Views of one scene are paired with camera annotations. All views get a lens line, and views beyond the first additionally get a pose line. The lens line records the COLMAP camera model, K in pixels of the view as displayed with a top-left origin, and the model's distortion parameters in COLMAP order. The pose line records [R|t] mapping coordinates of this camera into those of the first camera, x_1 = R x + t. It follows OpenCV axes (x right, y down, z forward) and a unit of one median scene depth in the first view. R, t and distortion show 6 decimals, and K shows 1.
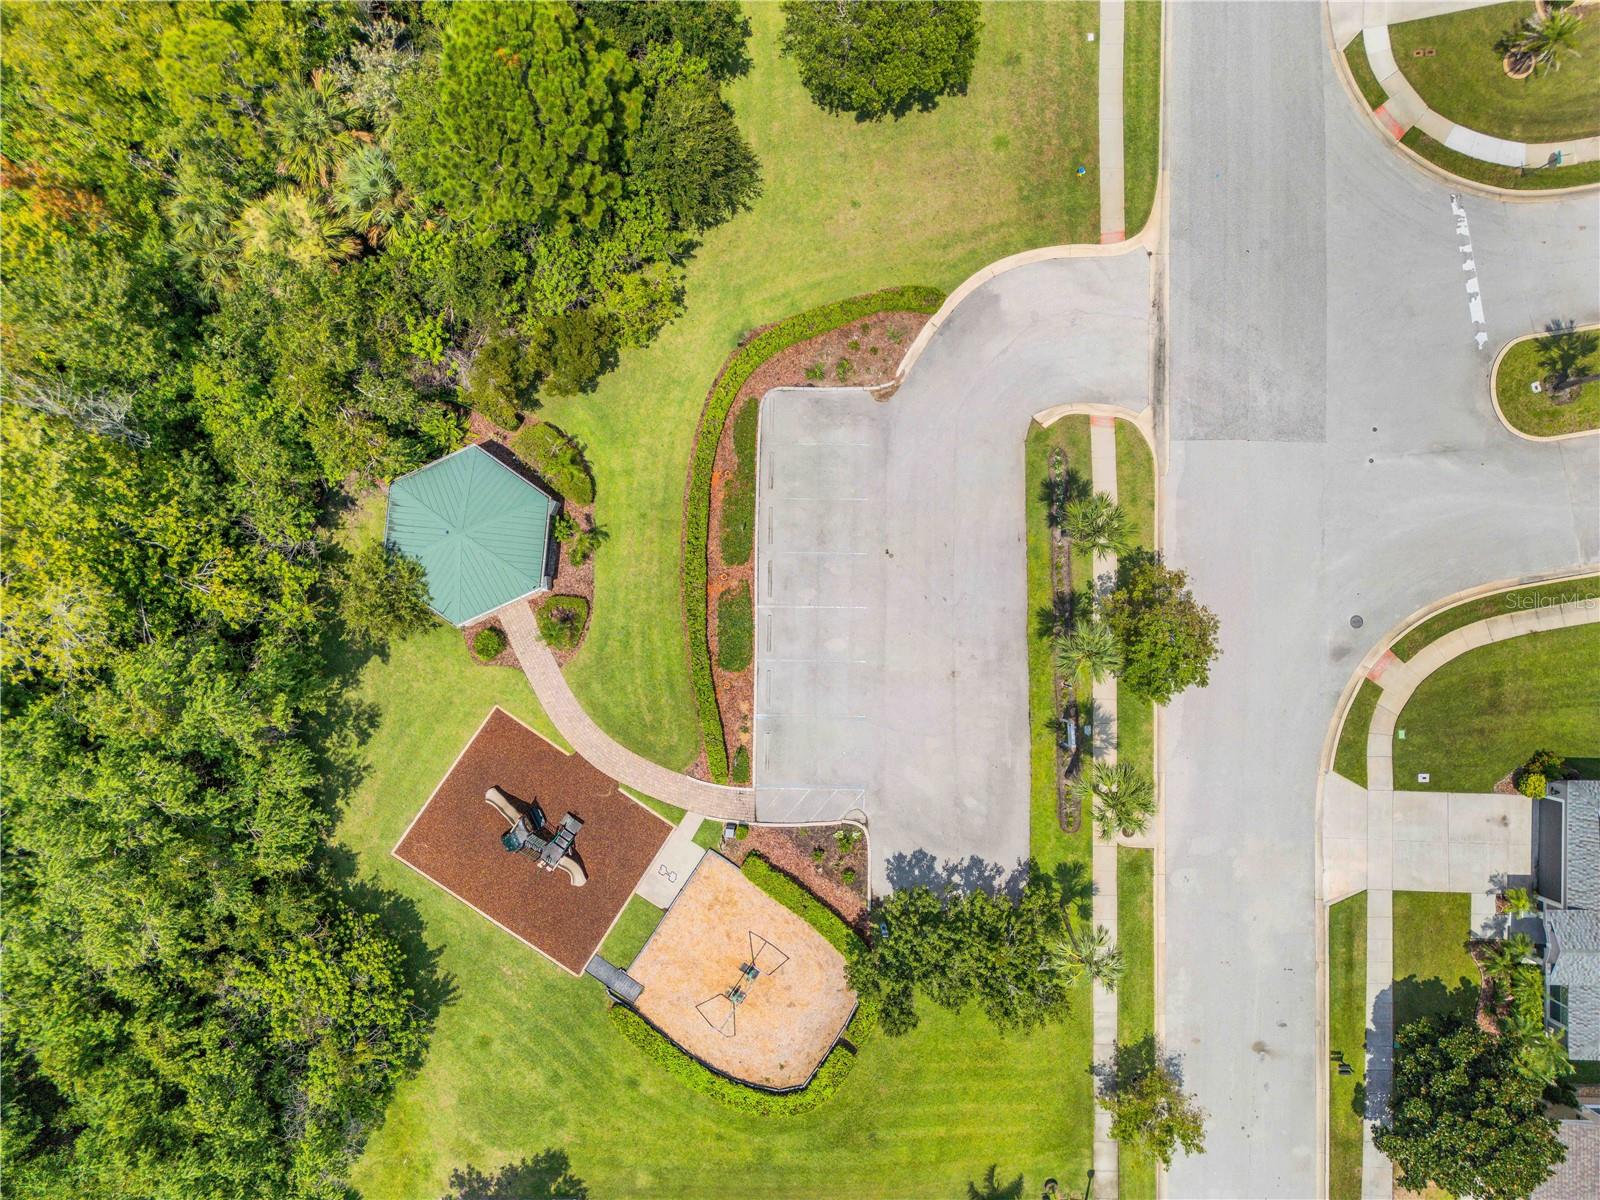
lens RADIAL K [[1120.6, 0, 796.2], [0, 1120.6, 602.0], [0, 0, 1]] dist [0.077354, -0.085988]
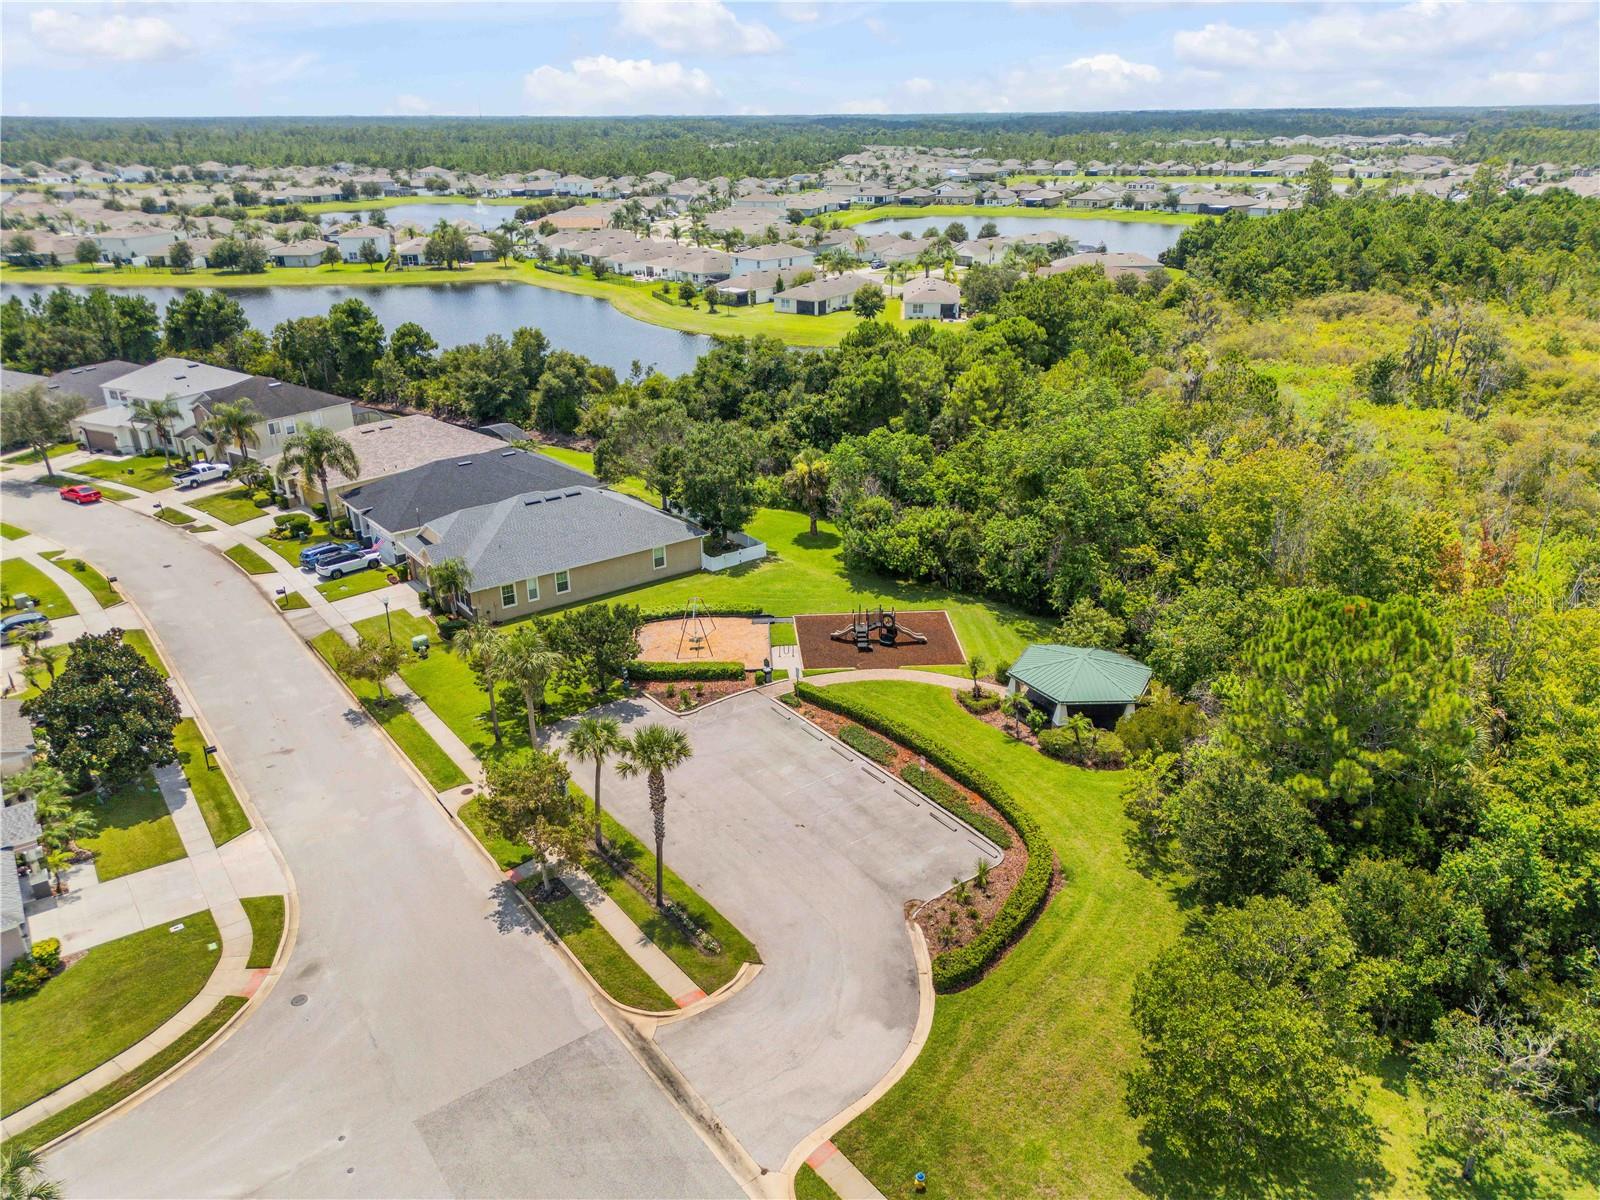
lens RADIAL K [[1120.6, 0, 796.2], [0, 1120.6, 602.0], [0, 0, 1]] dist [0.077354, -0.085988]
pose [[-0.795594, 0.250196, -0.551754, 0.591540], [-0.605516, -0.299059, 0.737505, -0.724603], [0.019514, 0.920850, 0.389427, 0.421148]]
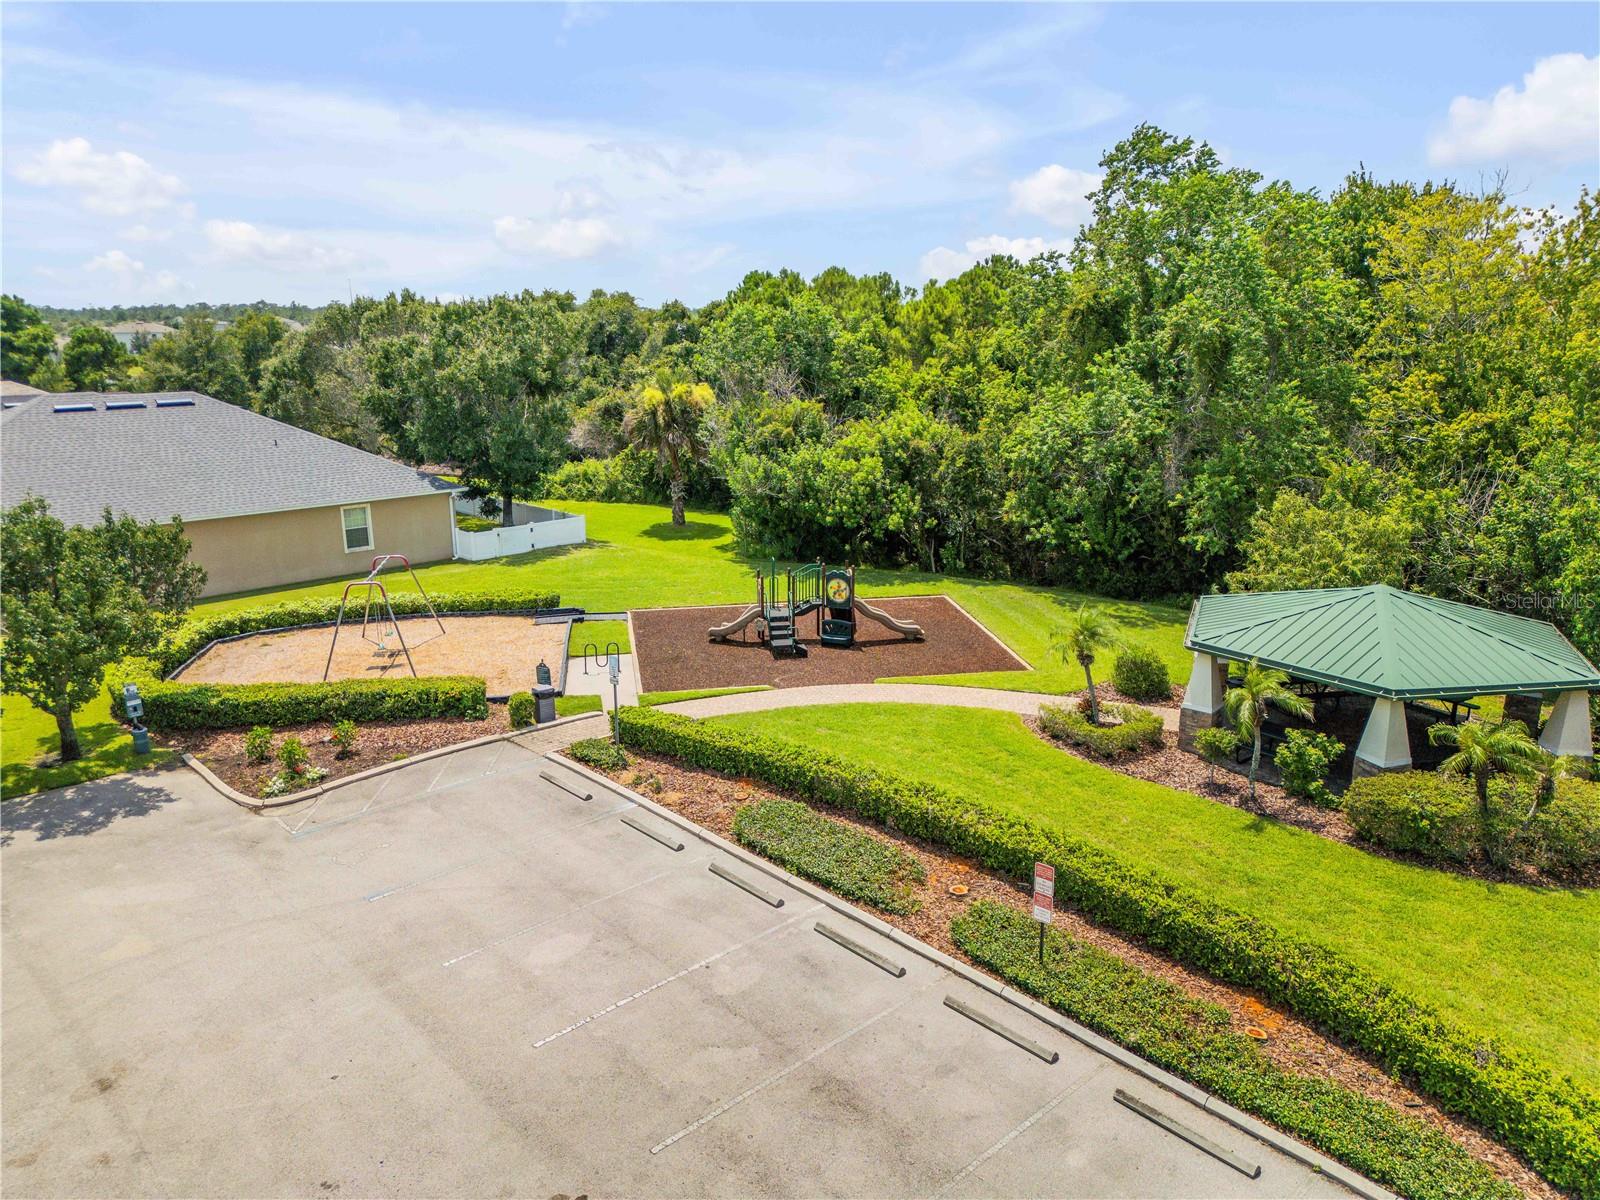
lens RADIAL K [[1120.6, 0, 796.2], [0, 1120.6, 602.0], [0, 0, 1]] dist [0.077354, -0.085988]
pose [[-0.727978, 0.180466, -0.661423, 0.177745], [-0.685227, -0.159673, 0.710612, -0.214813], [0.022630, 0.970534, 0.239898, 0.830018]]
